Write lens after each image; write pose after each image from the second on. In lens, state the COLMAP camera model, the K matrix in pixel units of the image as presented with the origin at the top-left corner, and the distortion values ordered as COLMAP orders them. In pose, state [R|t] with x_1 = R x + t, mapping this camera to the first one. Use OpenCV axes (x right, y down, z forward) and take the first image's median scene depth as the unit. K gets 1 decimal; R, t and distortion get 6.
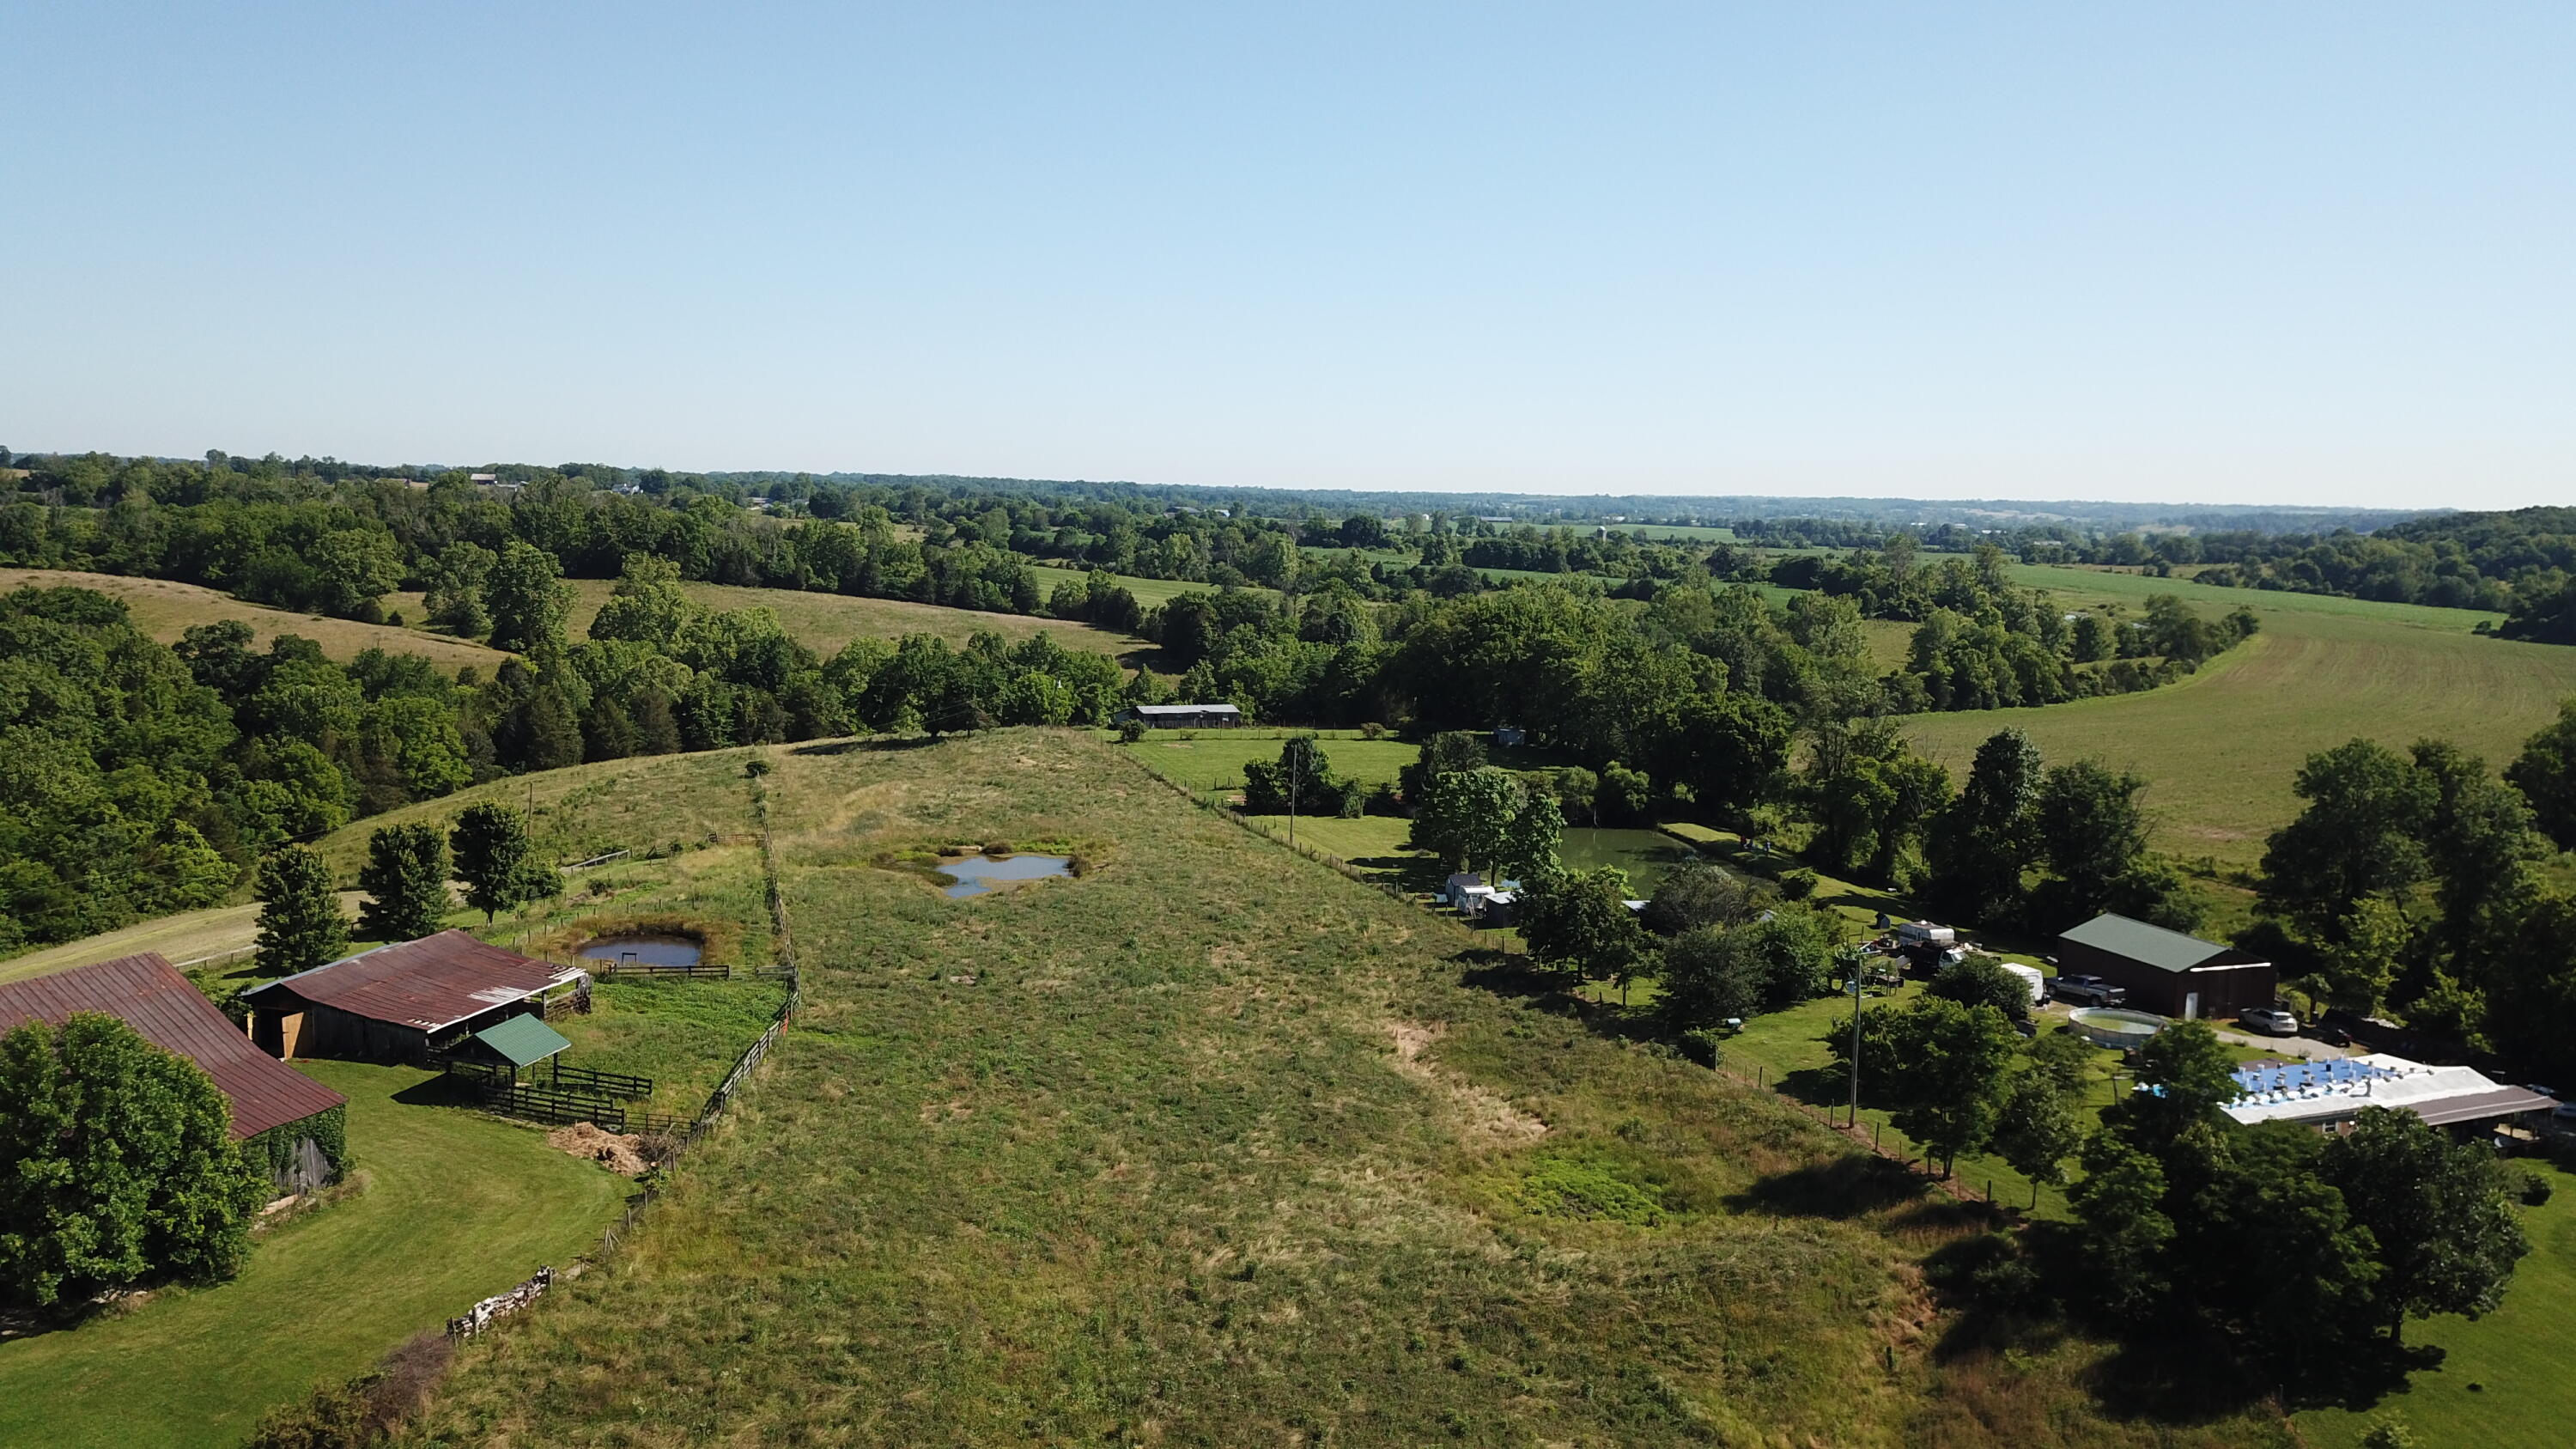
lens RADIAL K [[1975.1, 0, 1299.3], [0, 1975.1, 703.0], [0, 0, 1]] dist [0.008323, -0.004065]
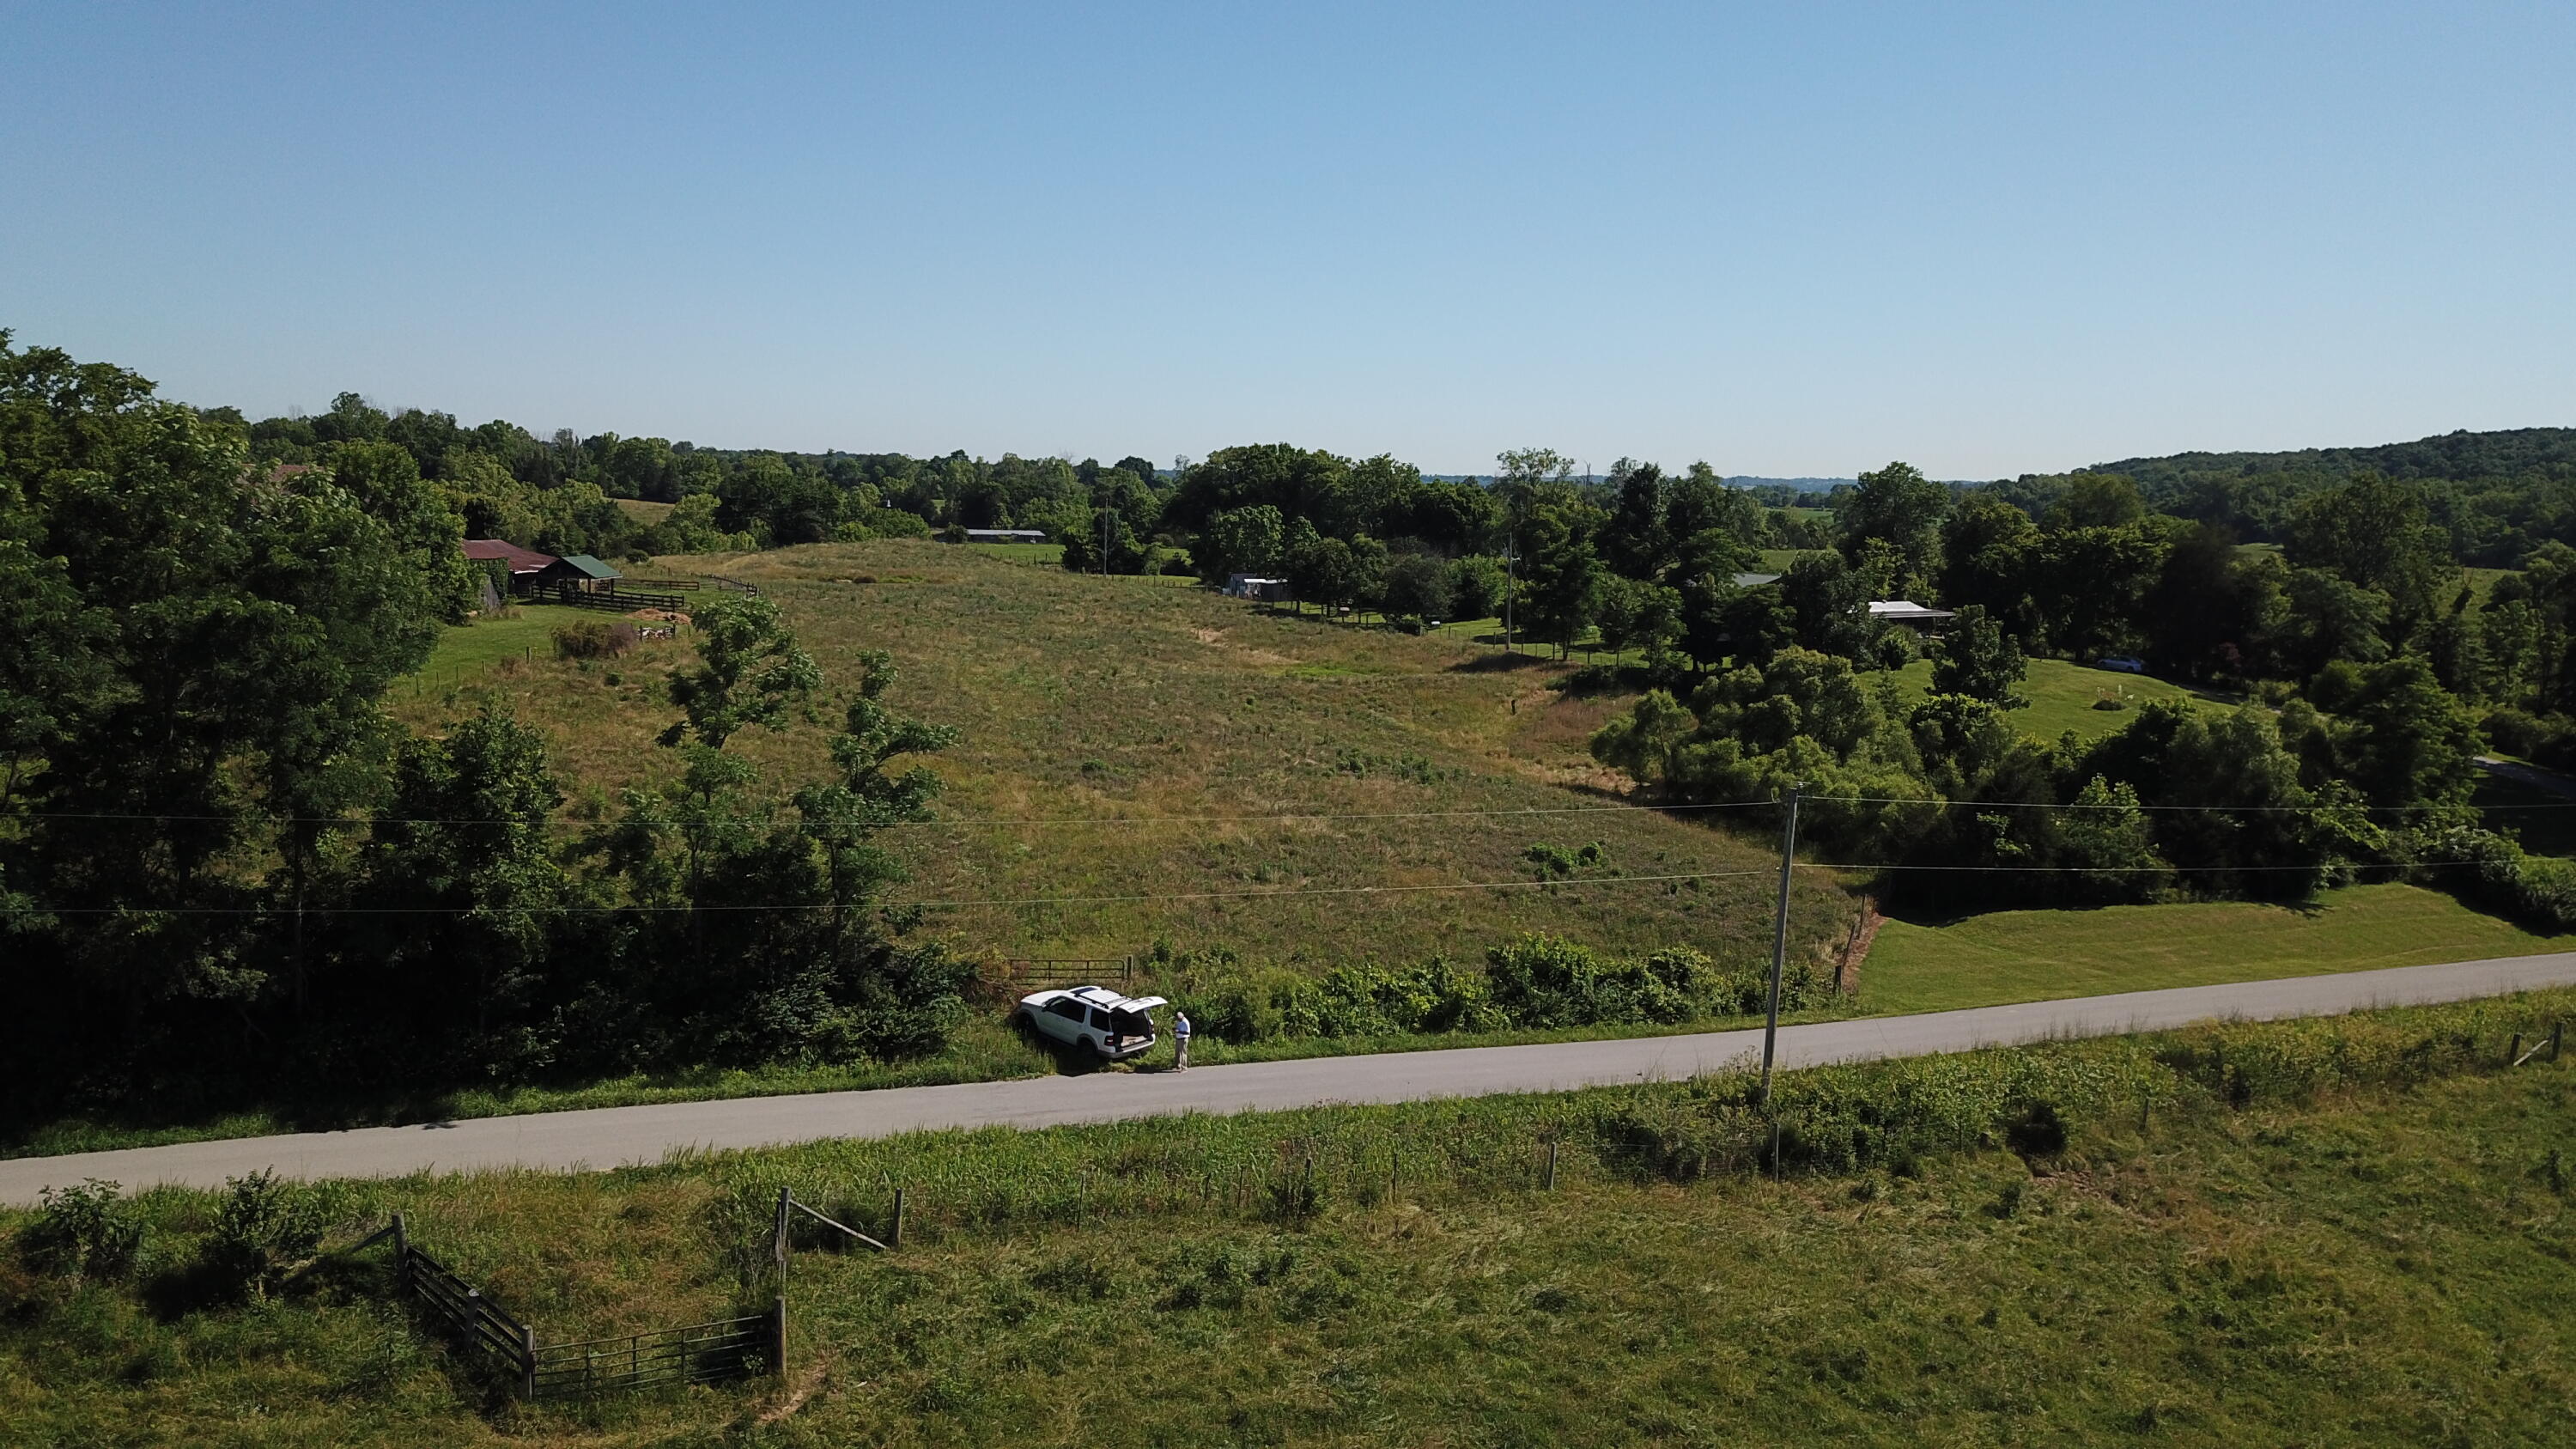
lens RADIAL K [[1975.1, 0, 1300.7], [0, 1975.1, 724.4], [0, 0, 1]] dist [0.008323, -0.004065]
pose [[0.992784, -0.018353, 0.118505, -0.025291], [0.016235, 0.999691, 0.018810, 0.122452], [-0.118814, -0.016750, 0.992775, -0.223802]]
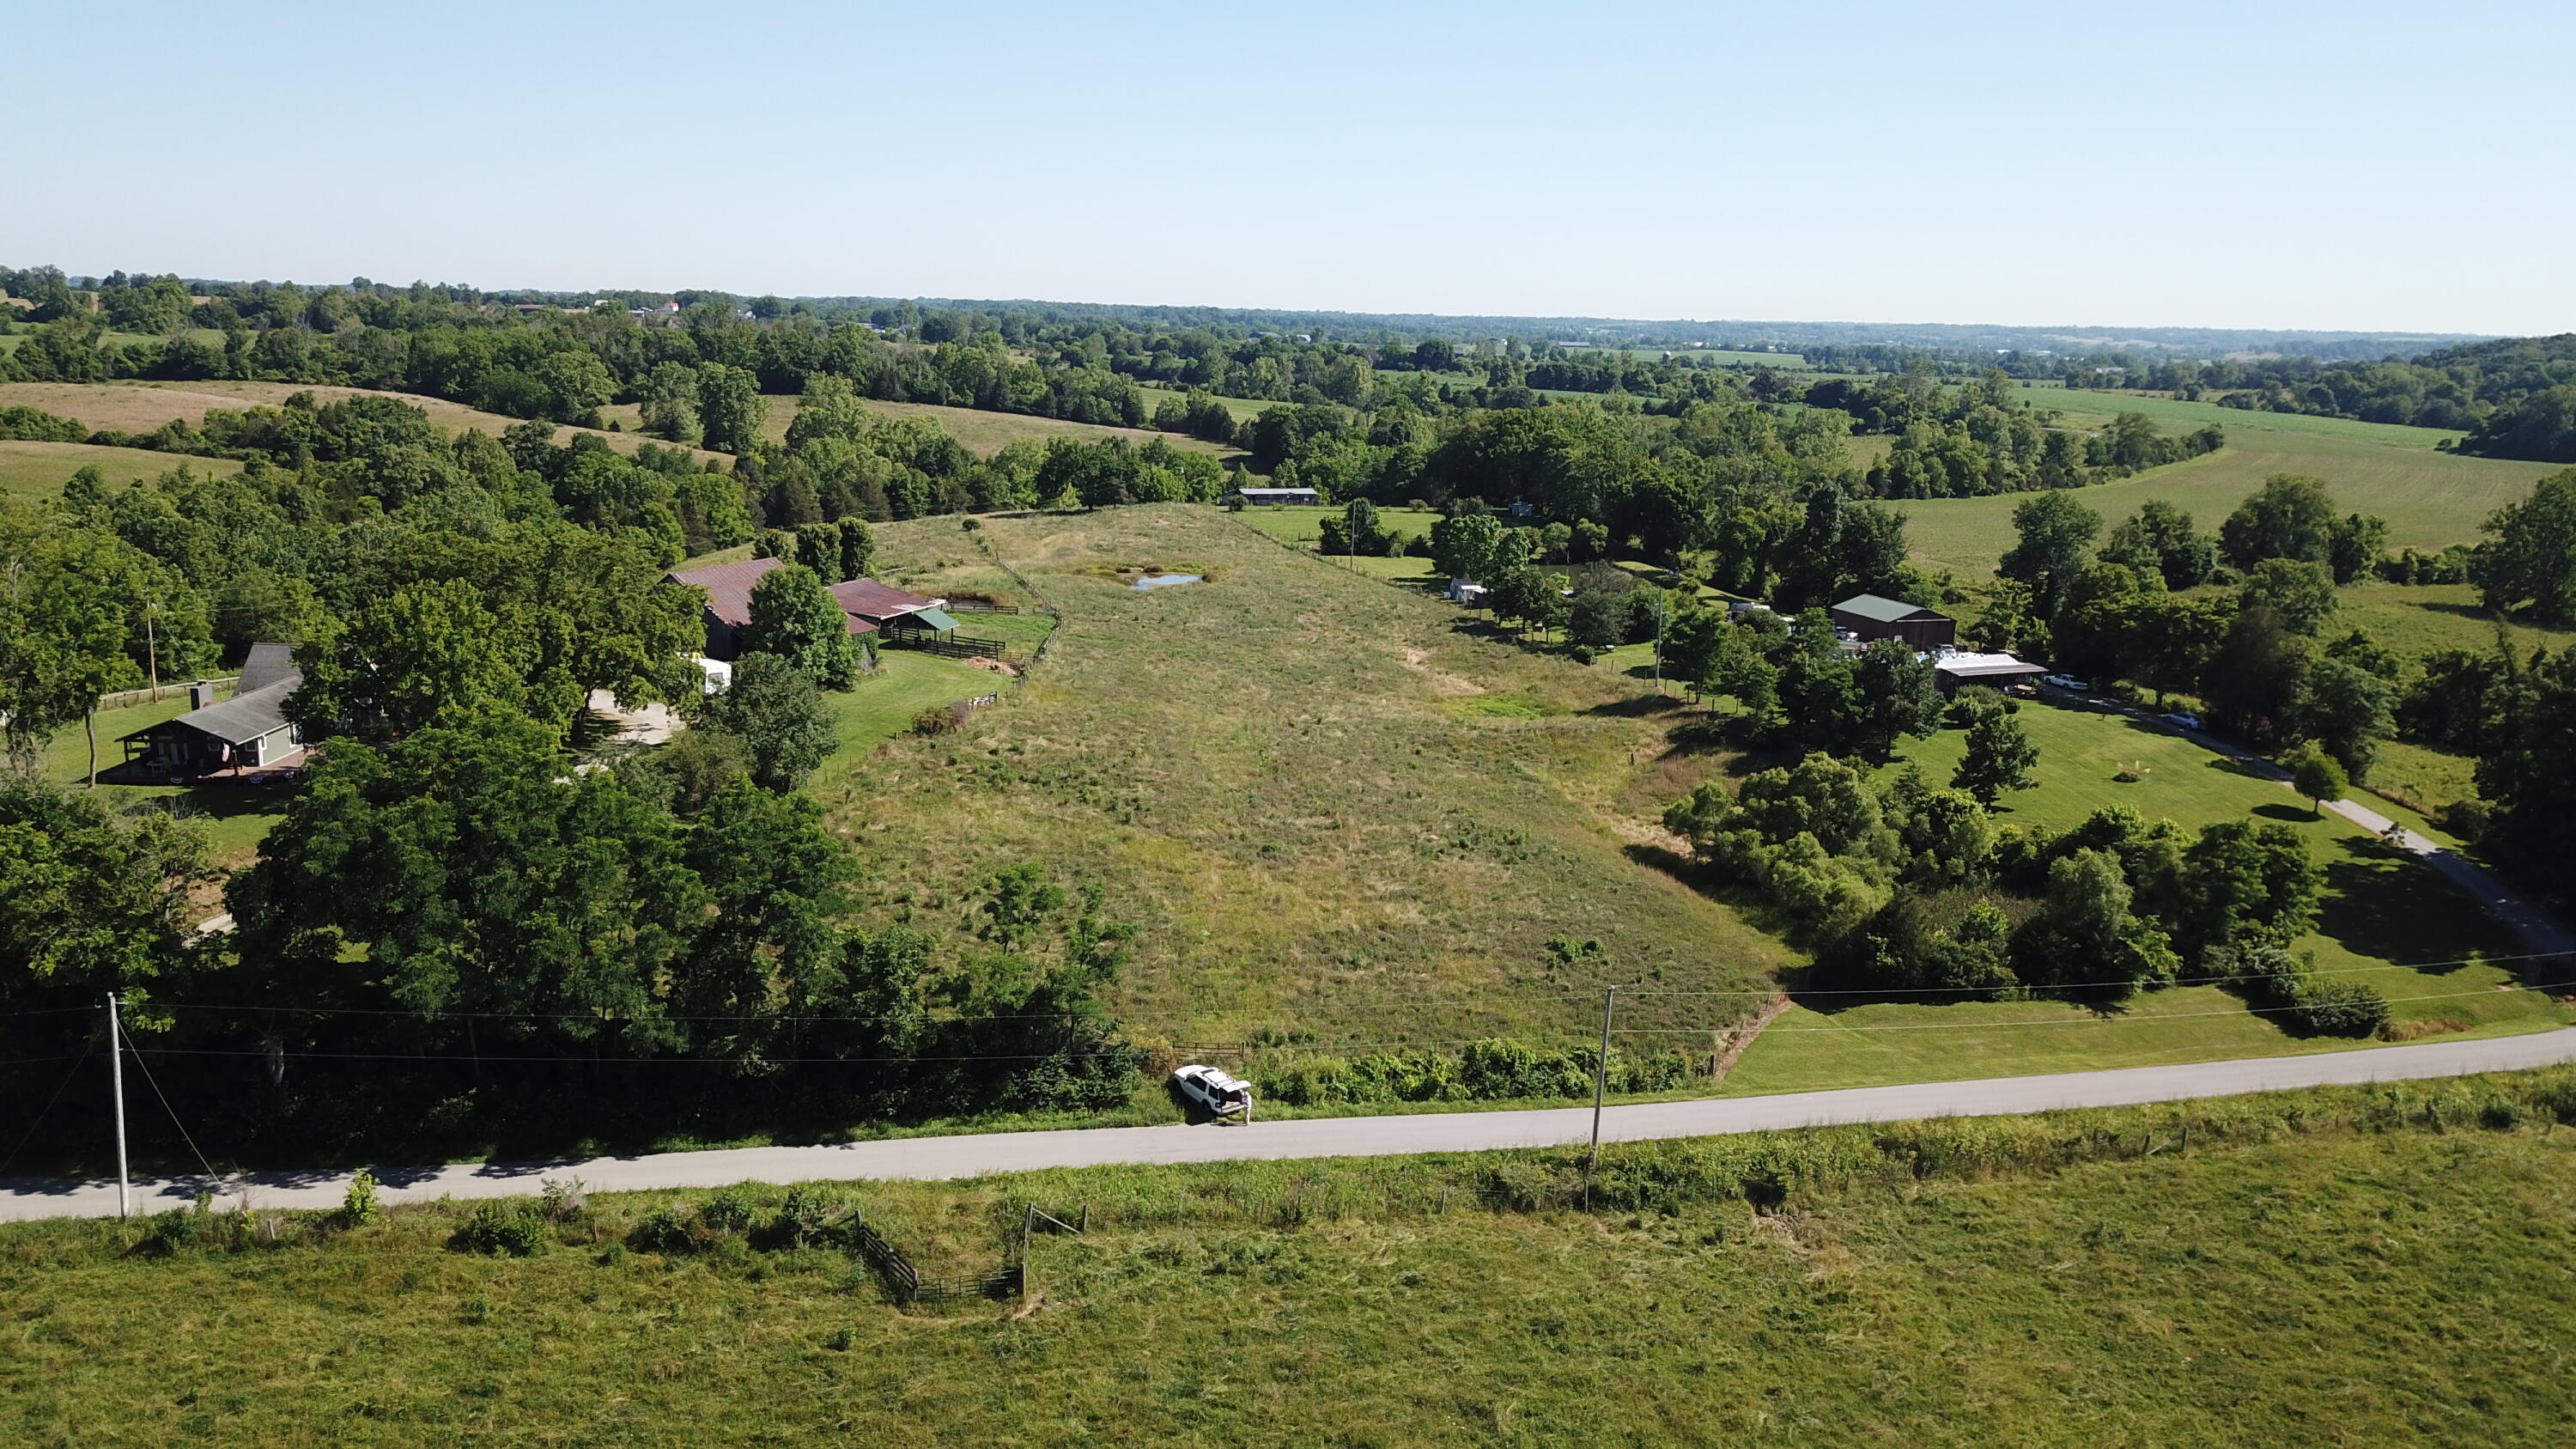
lens RADIAL K [[1975.1, 0, 1296.3], [0, 1975.1, 720.4], [0, 0, 1]] dist [0.008323, -0.004065]
pose [[0.999096, 0.009346, -0.041463, 0.014258], [-0.005379, 0.995485, 0.094771, 0.039568], [0.042161, -0.094463, 0.994635, -0.404079]]
